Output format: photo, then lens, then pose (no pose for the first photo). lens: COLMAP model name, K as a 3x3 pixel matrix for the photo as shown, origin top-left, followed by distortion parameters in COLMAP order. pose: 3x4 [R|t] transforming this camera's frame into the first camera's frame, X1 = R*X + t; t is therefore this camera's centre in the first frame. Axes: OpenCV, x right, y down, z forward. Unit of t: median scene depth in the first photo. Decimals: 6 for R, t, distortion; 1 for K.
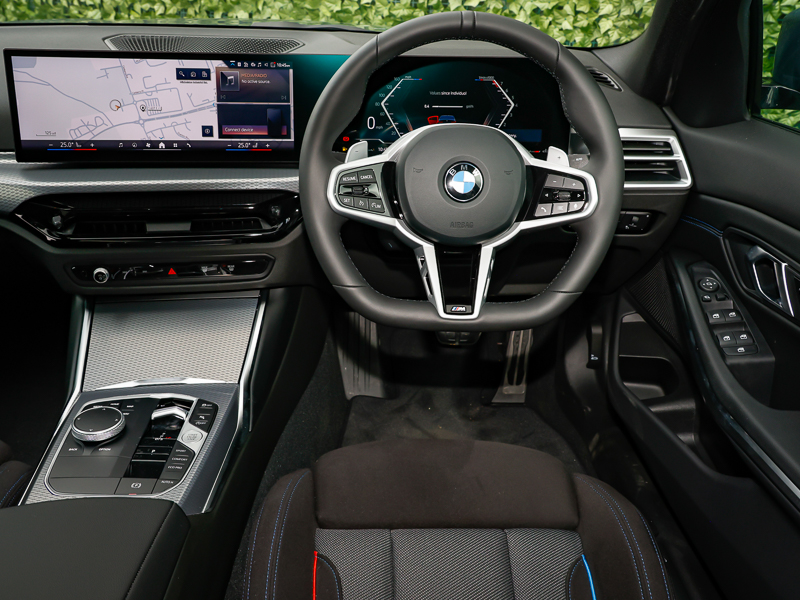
lens RADIAL K [[631.1, 0, 398.7], [0, 631.1, 321.7], [0, 0, 1]] dist [0.010212, 0.005534]
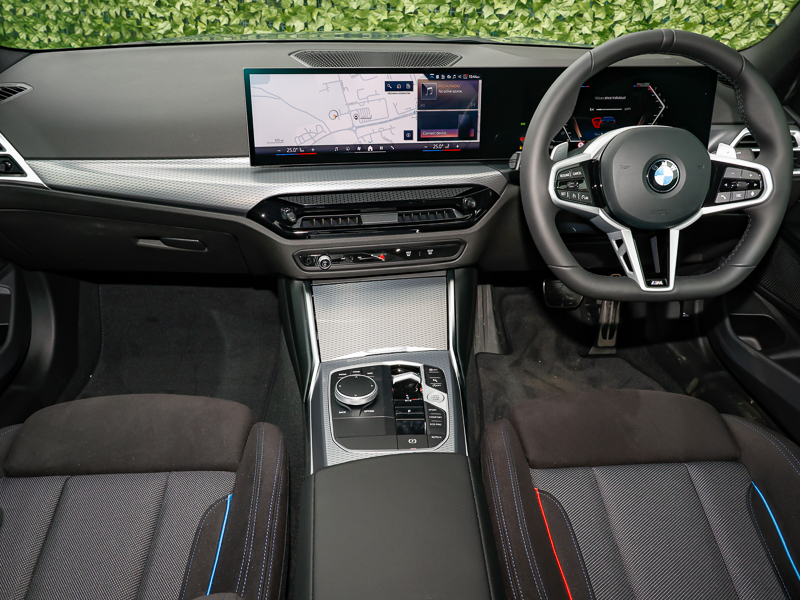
lens RADIAL K [[533.1, 0, 400.0], [0, 533.1, 300.0], [0, 0, 1]] dist [0.008794, -0.001966]
pose [[0.998771, -0.032375, 0.037525, -0.365353], [0.031083, 0.998920, 0.034526, -0.032131], [-0.038603, -0.033318, 0.998699, 0.007608]]
